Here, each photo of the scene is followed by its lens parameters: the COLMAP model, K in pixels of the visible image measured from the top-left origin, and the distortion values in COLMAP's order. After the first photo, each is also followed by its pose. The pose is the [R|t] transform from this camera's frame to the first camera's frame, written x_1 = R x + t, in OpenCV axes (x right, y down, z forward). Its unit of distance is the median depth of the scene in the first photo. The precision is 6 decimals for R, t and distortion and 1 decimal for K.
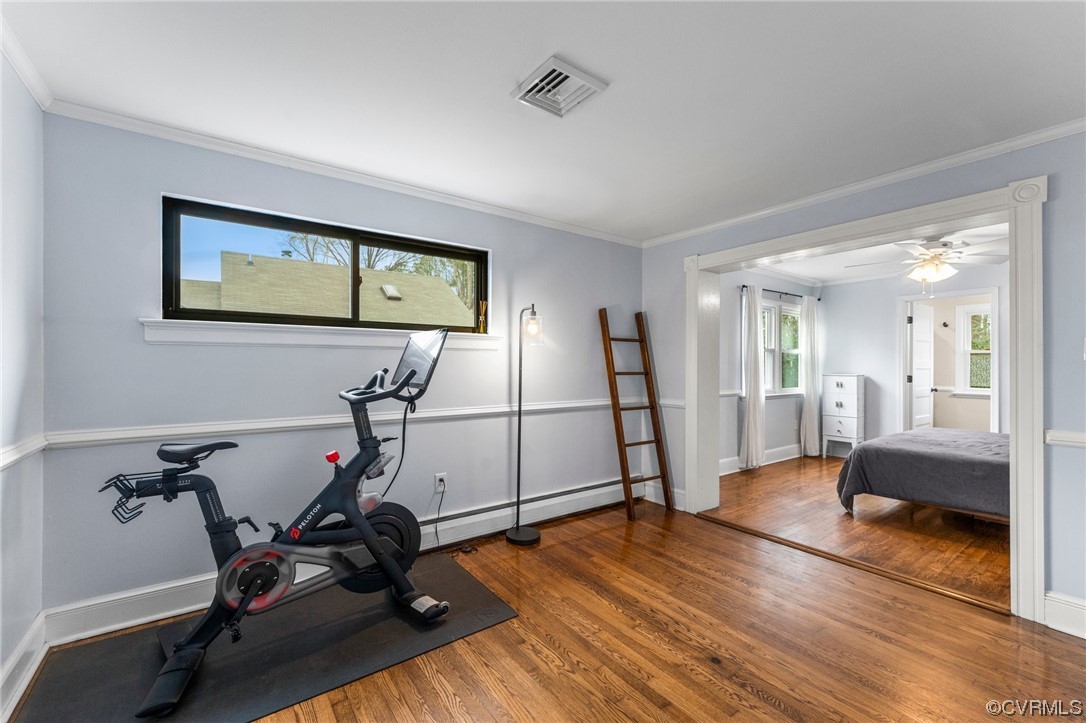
lens RADIAL K [[452.5, 0, 536.8], [0, 452.5, 366.5], [0, 0, 1]] dist [-0.003732, -0.000330]
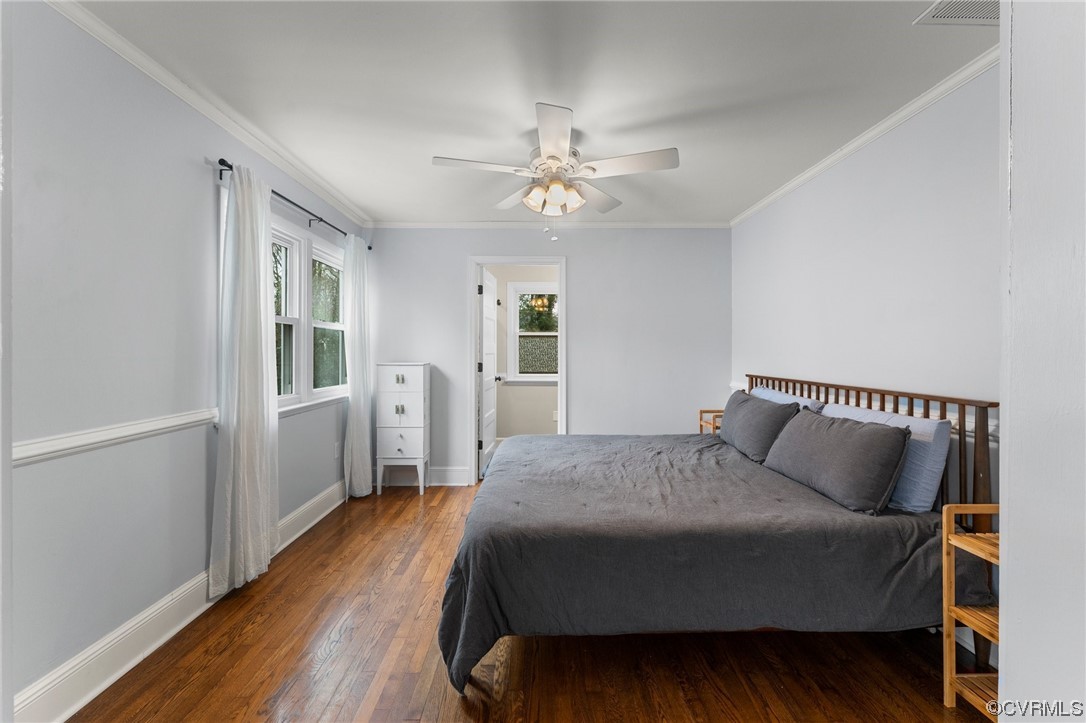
lens RADIAL K [[460.4, 0, 547.7], [0, 460.4, 349.1], [0, 0, 1]] dist [-0.001264, -0.000099]
pose [[0.569549, -0.000566, 0.821957, 0.244027], [0.001687, 0.999998, -0.000480, -0.002410], [-0.821956, 0.001660, 0.569549, 0.444721]]
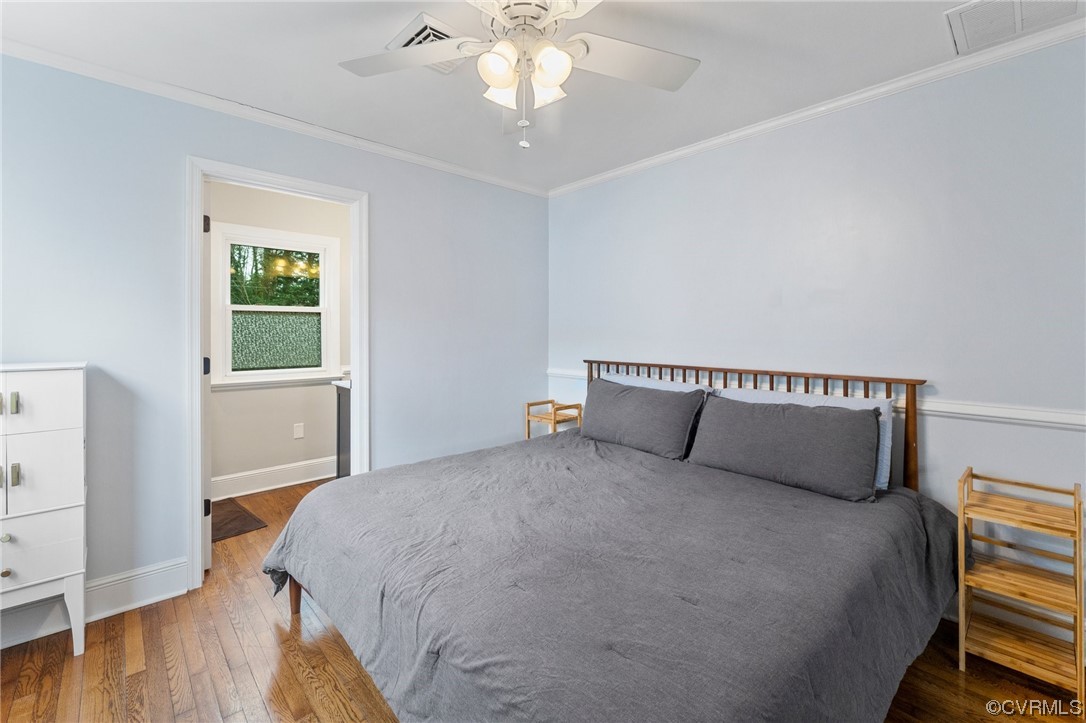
lens RADIAL K [[460.7, 0, 546.8], [0, 460.7, 334.2], [0, 0, 1]] dist [-0.002375, -0.000340]
pose [[-0.125368, -0.006860, 0.992087, 0.352384], [-0.000218, 0.999976, 0.006887, -0.004342], [-0.992110, 0.000648, -0.125367, 0.708916]]
